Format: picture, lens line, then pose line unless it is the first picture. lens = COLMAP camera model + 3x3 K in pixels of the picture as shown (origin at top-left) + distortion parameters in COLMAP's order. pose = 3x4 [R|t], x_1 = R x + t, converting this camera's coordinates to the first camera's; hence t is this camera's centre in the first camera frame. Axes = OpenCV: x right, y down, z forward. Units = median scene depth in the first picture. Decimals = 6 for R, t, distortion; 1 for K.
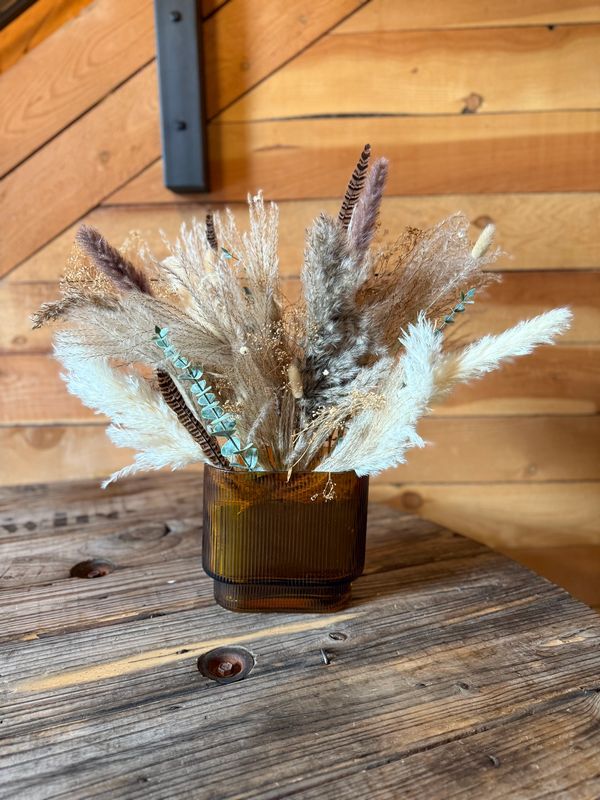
lens RADIAL K [[583.3, 0, 319.1], [0, 583.3, 406.4], [0, 0, 1]] dist [-0.010680, -0.002469]
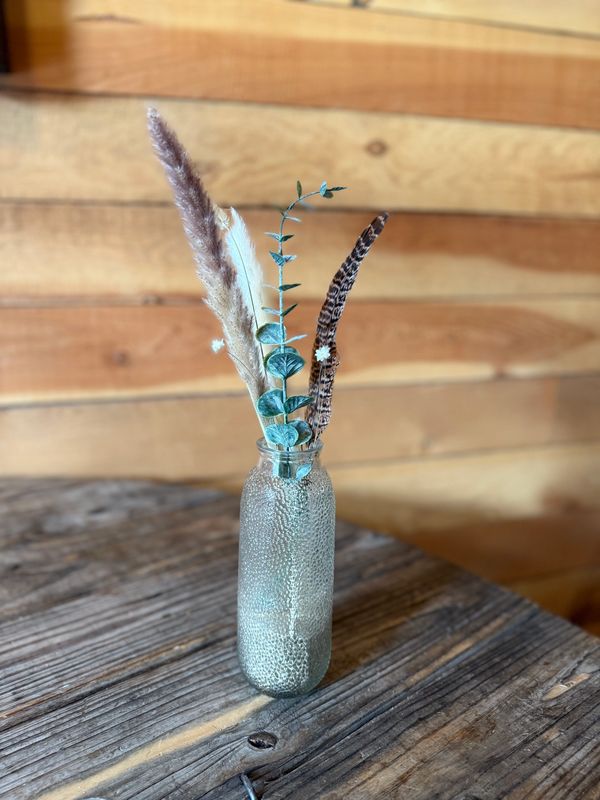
lens RADIAL K [[583.3, 0, 321.2], [0, 583.3, 396.0], [0, 0, 1]] dist [-0.010680, -0.002469]
pose [[0.959273, -0.039504, 0.279704, -0.057855], [0.031122, 0.998925, 0.034345, 0.004389], [-0.280761, -0.024242, 0.959472, 0.335825]]
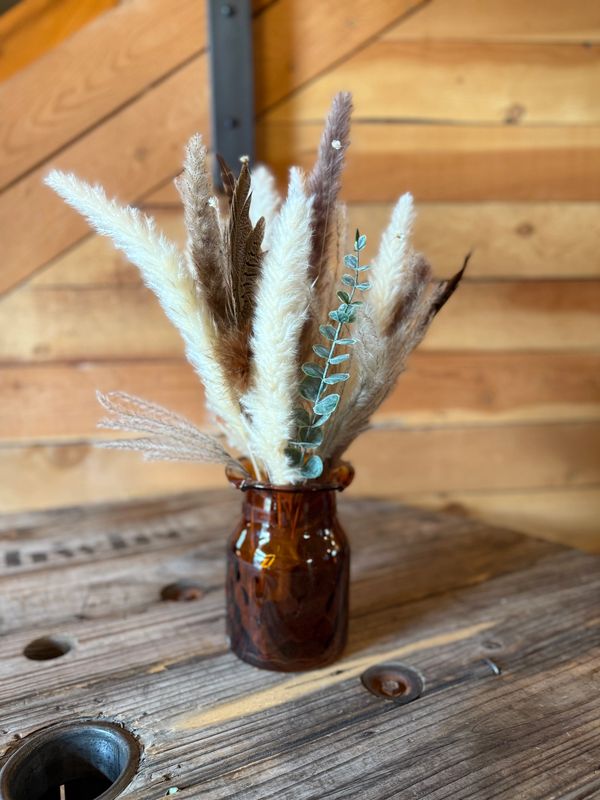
lens RADIAL K [[583.3, 0, 319.1], [0, 583.3, 408.6], [0, 0, 1]] dist [-0.010680, -0.002469]
pose [[0.993587, -0.018177, 0.111596, -0.291151], [0.022967, 0.998862, -0.041789, 0.041580], [-0.110709, 0.044085, 0.992875, 0.074736]]
